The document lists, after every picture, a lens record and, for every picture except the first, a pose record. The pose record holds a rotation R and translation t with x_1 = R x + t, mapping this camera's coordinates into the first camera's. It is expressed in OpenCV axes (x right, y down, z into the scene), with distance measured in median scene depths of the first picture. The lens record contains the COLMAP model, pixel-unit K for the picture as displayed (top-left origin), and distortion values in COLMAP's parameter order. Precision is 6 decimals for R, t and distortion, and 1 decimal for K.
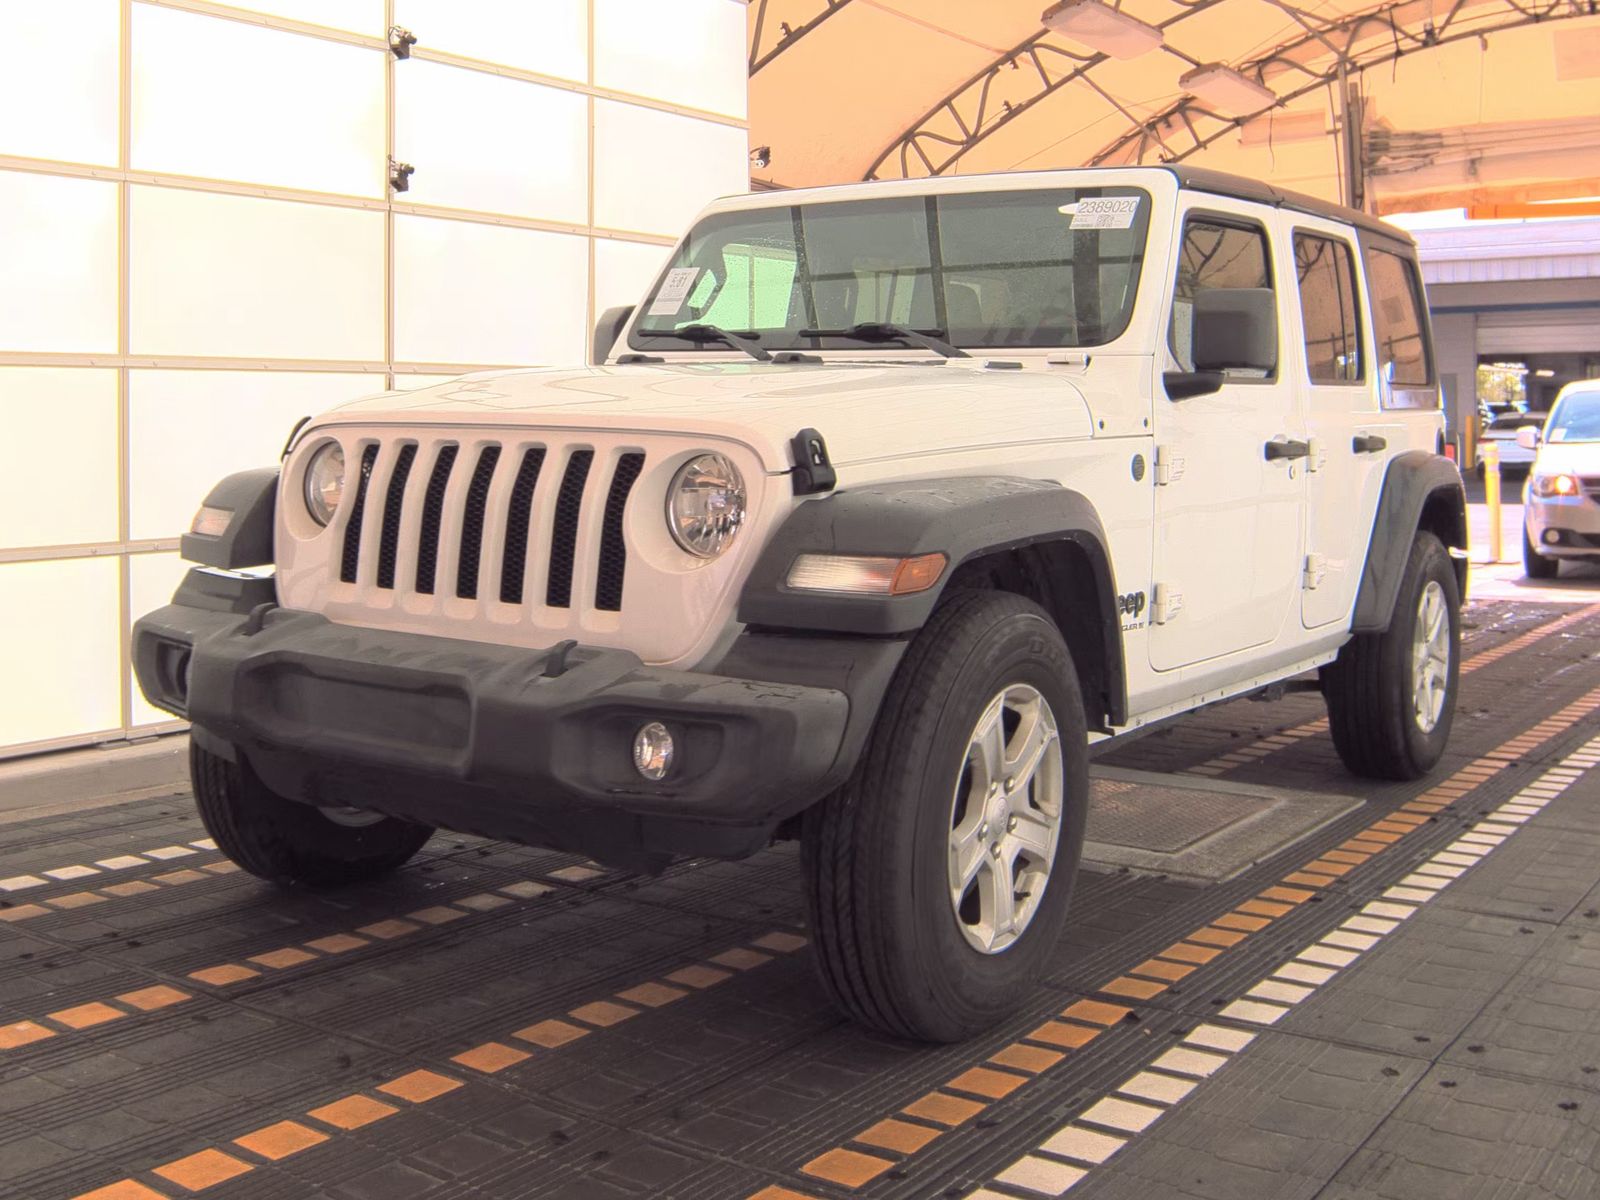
lens RADIAL K [[1859.0, 0, 795.4], [0, 1859.0, 610.8], [0, 0, 1]] dist [-0.221546, 0.000000]
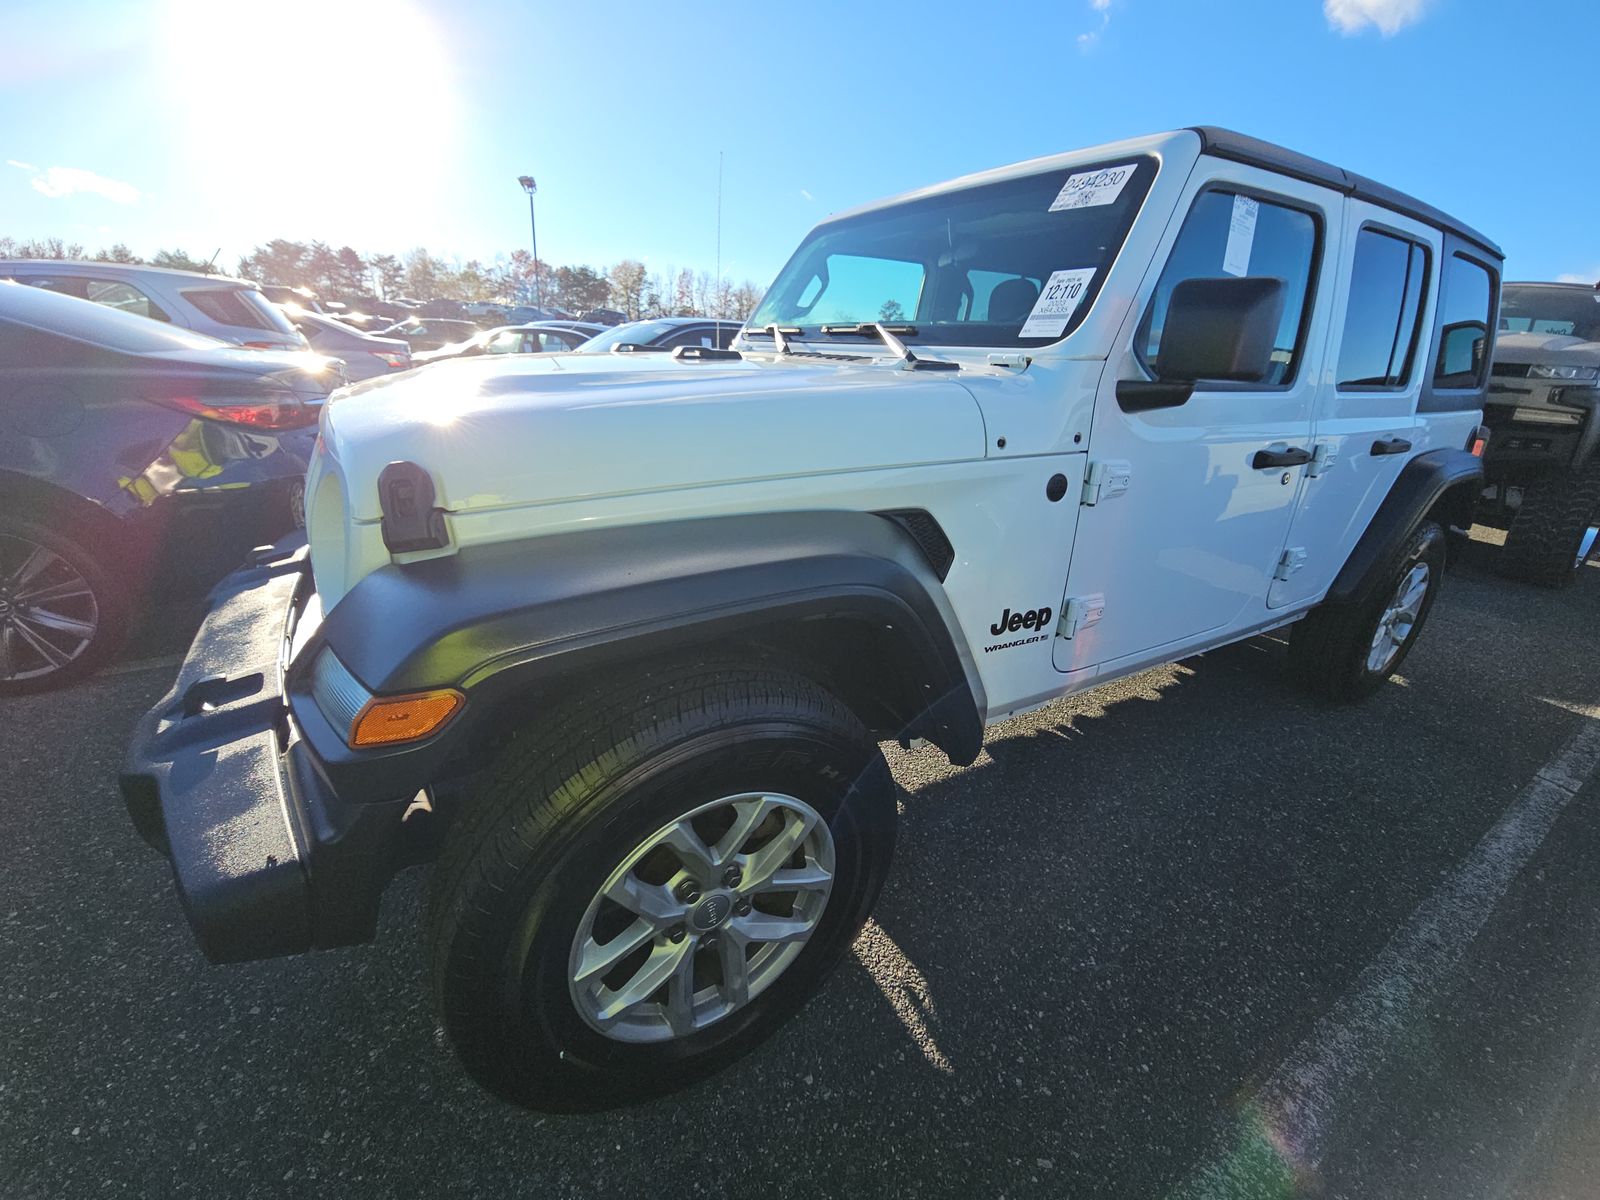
lens RADIAL K [[656.8, 0, 790.0], [0, 656.8, 594.7], [0, 0, 1]] dist [-0.018416, -0.000025]
pose [[0.907690, 0.176915, -0.380526, 0.194148], [-0.080460, 0.963336, 0.255950, -0.096900], [0.411856, -0.201706, 0.888645, 0.626416]]
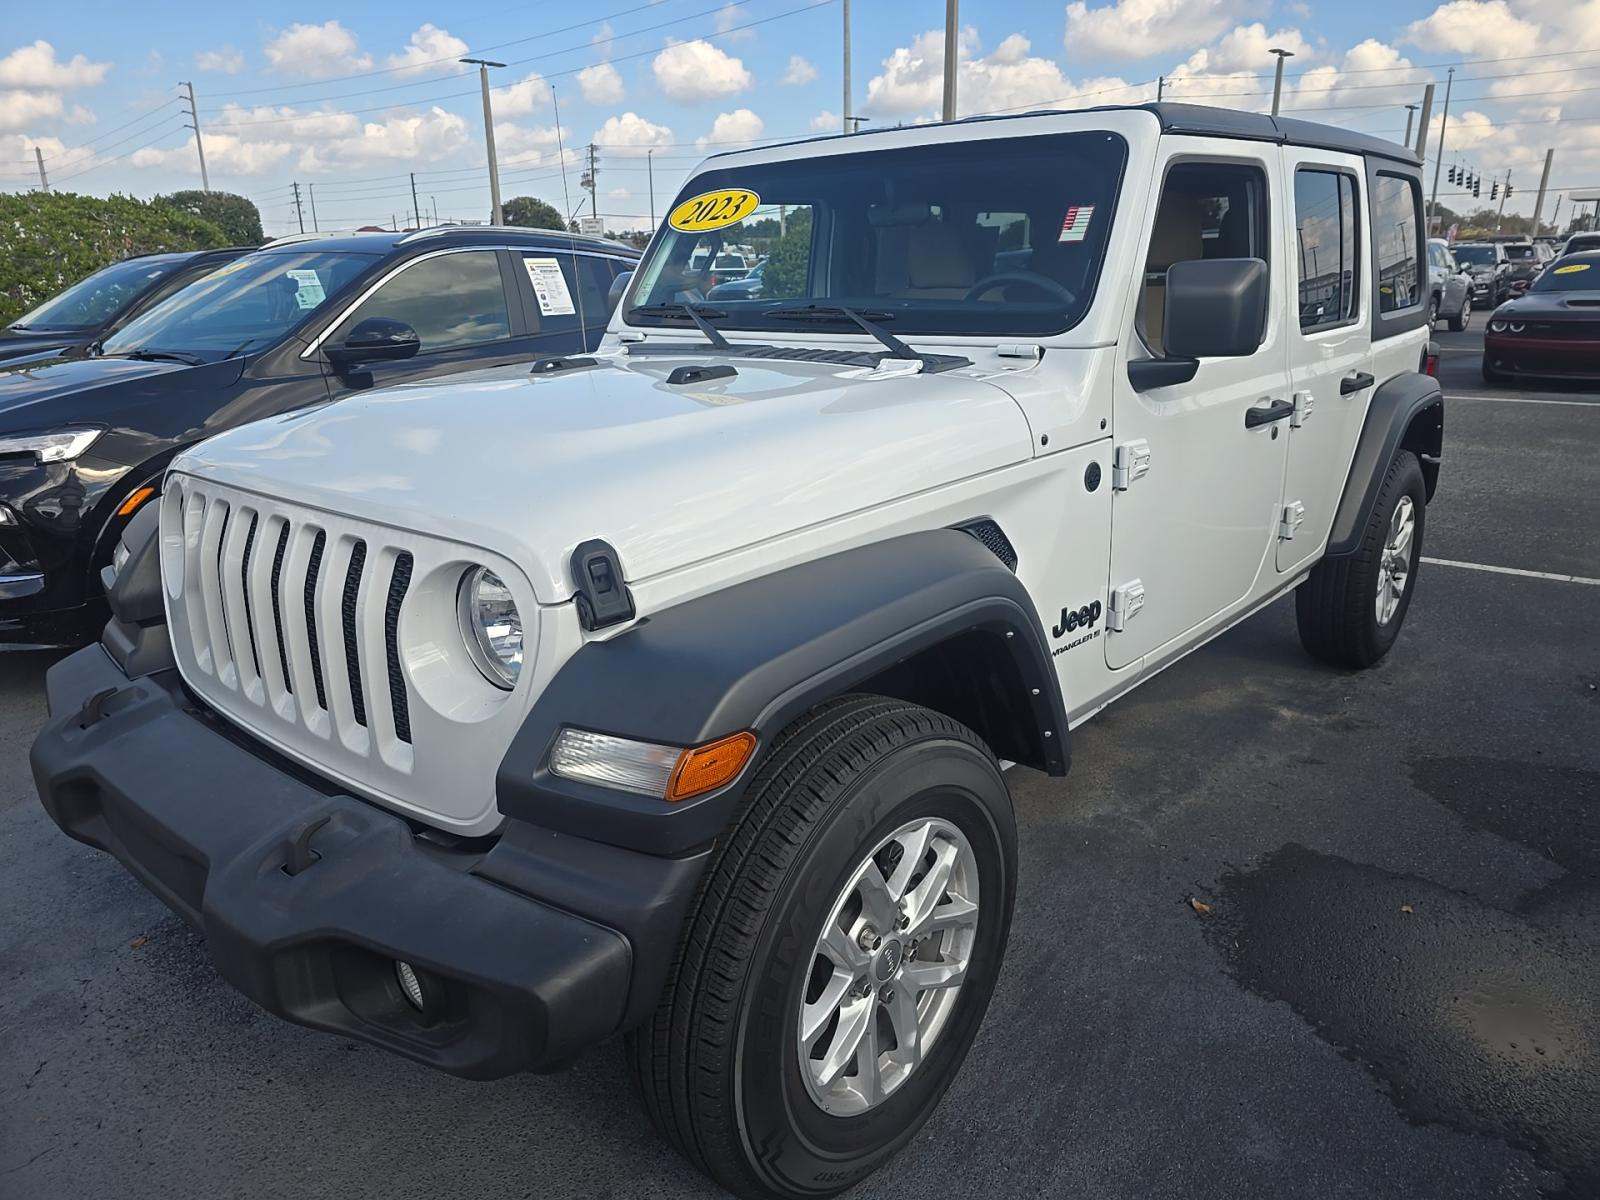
lens RADIAL K [[1119.9, 0, 848.3], [0, 1119.9, 610.4], [0, 0, 1]] dist [-0.002197, -0.003126]
pose [[0.995973, 0.002679, -0.089613, 0.113331], [0.015161, 0.980126, 0.197795, -0.120699], [0.088362, -0.198357, 0.976139, 0.430779]]
